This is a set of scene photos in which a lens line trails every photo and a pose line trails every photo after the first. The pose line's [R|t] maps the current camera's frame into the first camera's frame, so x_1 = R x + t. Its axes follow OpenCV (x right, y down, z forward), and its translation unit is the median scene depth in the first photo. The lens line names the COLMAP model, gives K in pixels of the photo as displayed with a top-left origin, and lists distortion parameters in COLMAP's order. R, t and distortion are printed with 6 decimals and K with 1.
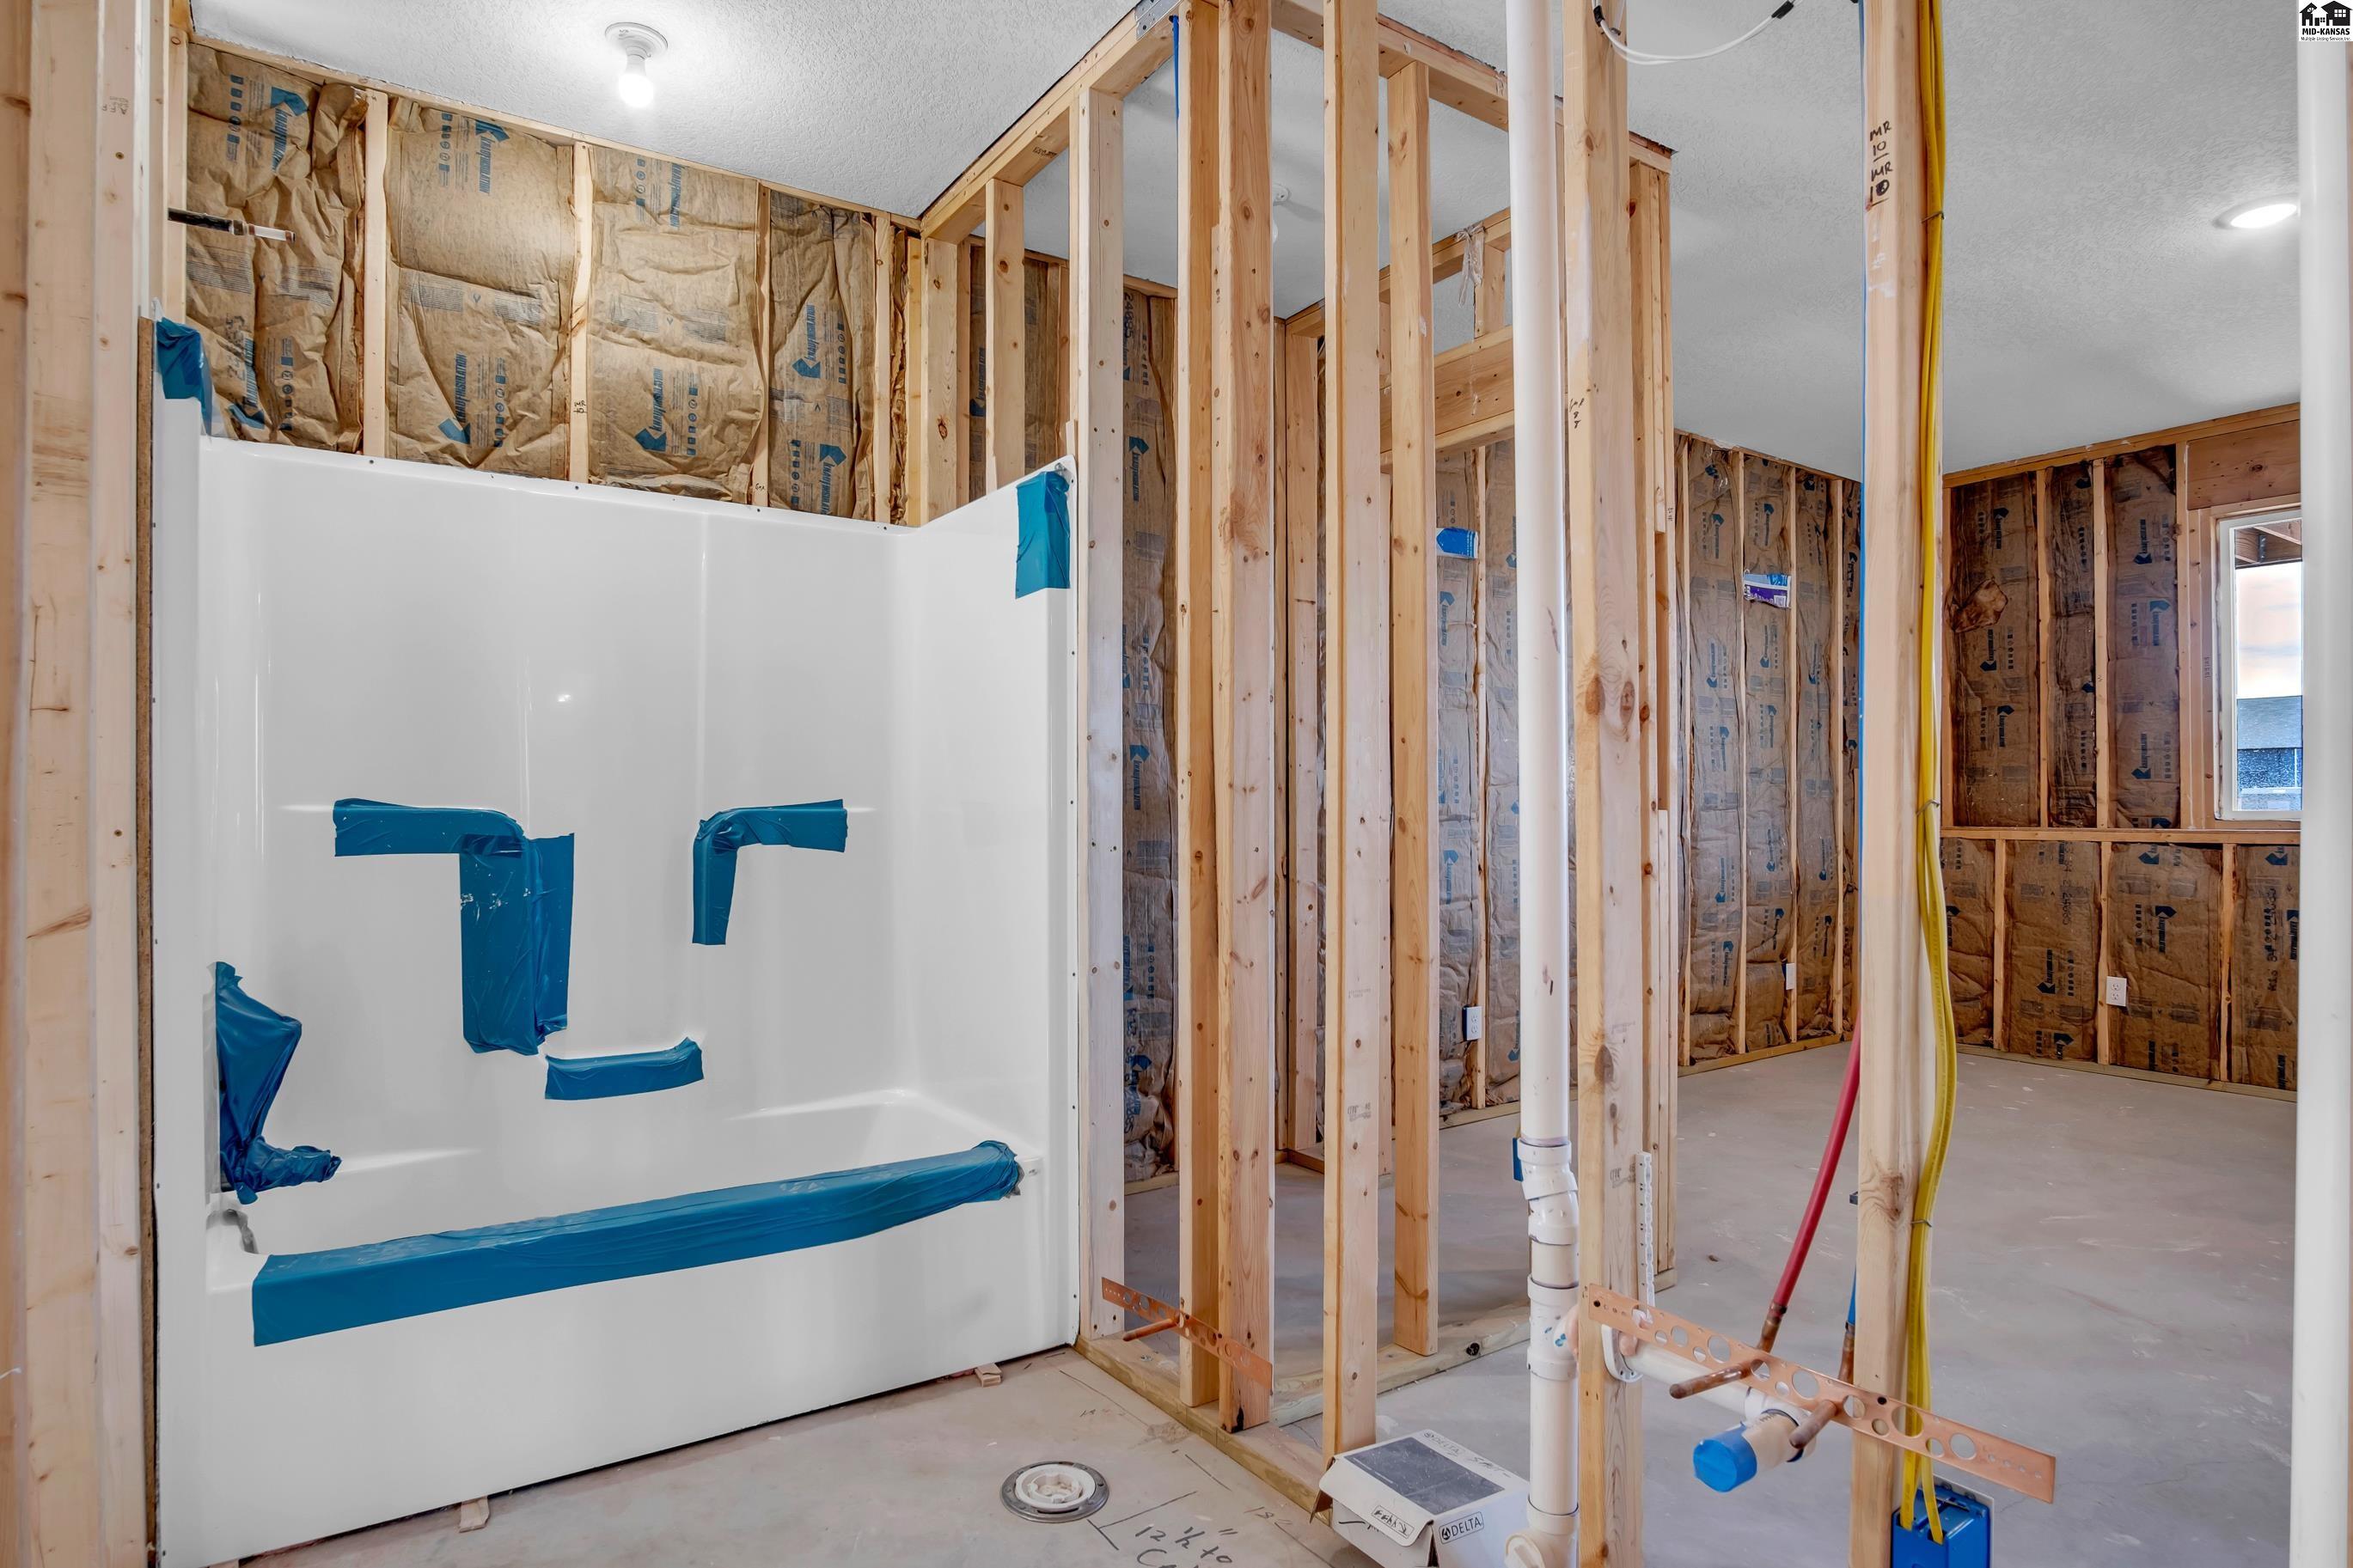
lens RADIAL K [[1294.1, 0, 1179.8], [0, 1294.1, 803.0], [0, 0, 1]] dist [-0.016137, 0.001787]
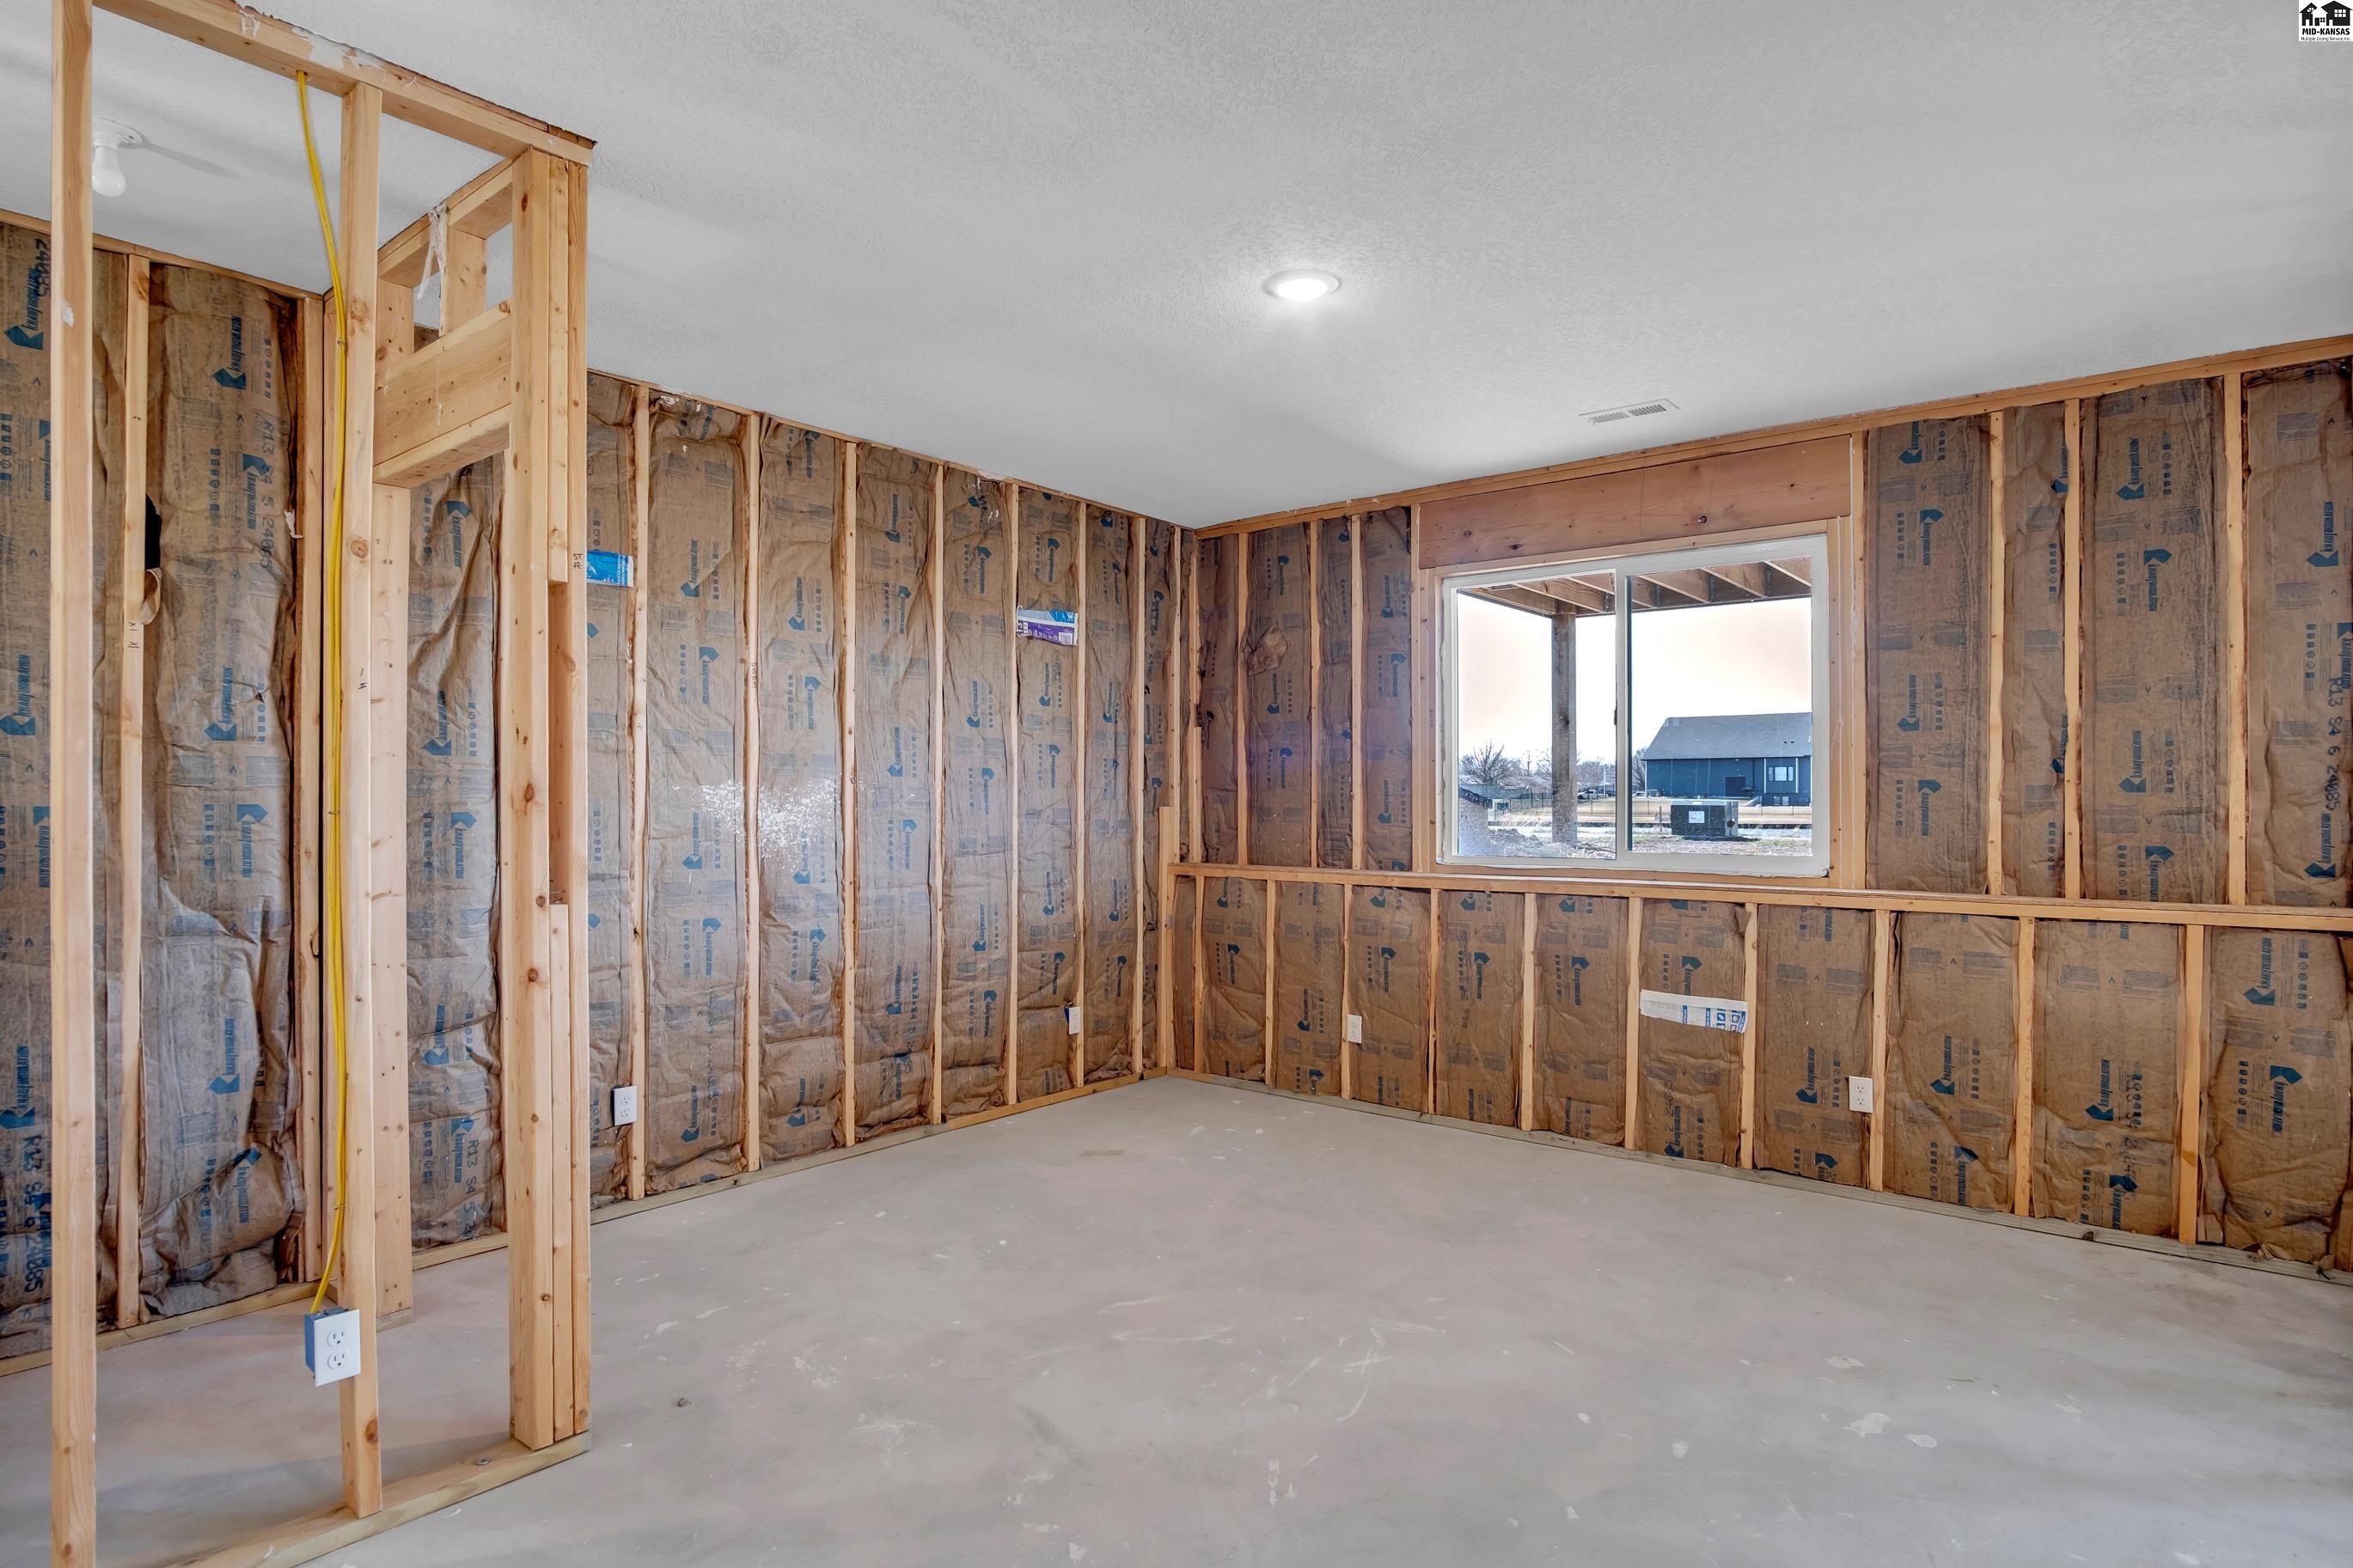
lens RADIAL K [[1287.1, 0, 1166.7], [0, 1287.1, 793.4], [0, 0, 1]] dist [-0.024836, 0.008077]
pose [[0.962412, 0.007400, 0.271494, 0.287810], [-0.006419, 0.999969, -0.004500, -0.036388], [-0.271519, 0.002588, 0.962430, 0.038687]]
